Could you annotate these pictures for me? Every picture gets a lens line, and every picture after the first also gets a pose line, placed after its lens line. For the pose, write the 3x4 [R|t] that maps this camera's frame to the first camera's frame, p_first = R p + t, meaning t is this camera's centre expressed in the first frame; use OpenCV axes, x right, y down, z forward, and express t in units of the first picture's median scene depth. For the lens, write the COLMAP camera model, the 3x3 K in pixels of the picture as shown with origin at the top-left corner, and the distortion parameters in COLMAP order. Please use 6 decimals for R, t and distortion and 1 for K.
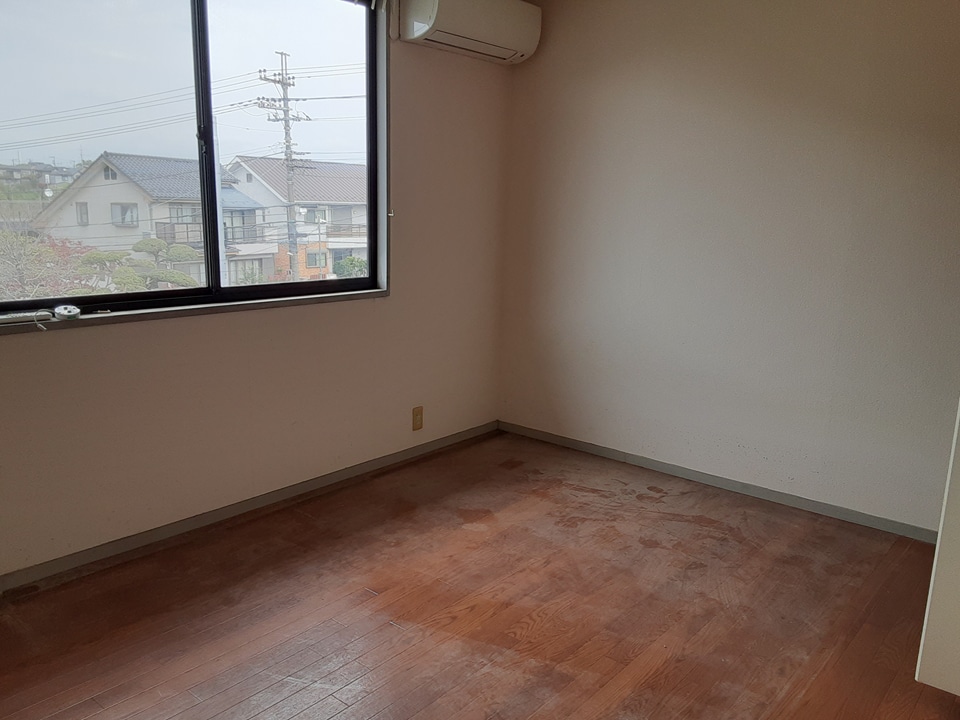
lens RADIAL K [[774.7, 0, 468.8], [0, 774.7, 372.5], [0, 0, 1]] dist [0.114738, -0.158430]
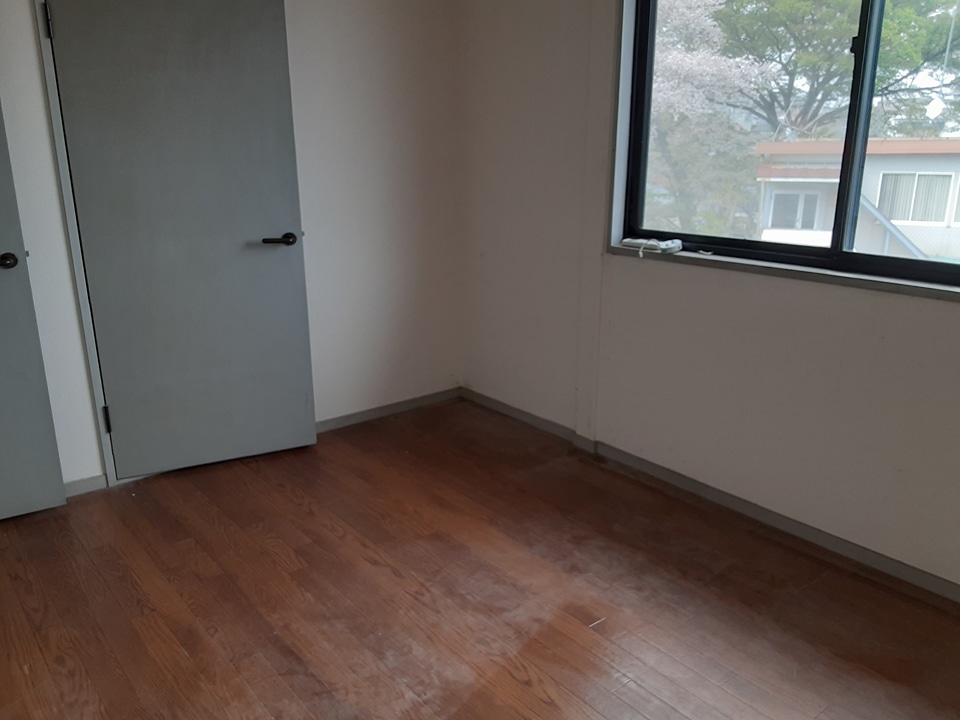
lens RADIAL K [[774.7, 0, 468.8], [0, 774.7, 372.5], [0, 0, 1]] dist [0.114738, -0.158430]
pose [[-0.198255, 0.256677, -0.945945, 0.590856], [-0.216520, 0.929790, 0.297673, -0.169849], [0.955936, 0.263832, -0.128760, 0.891428]]
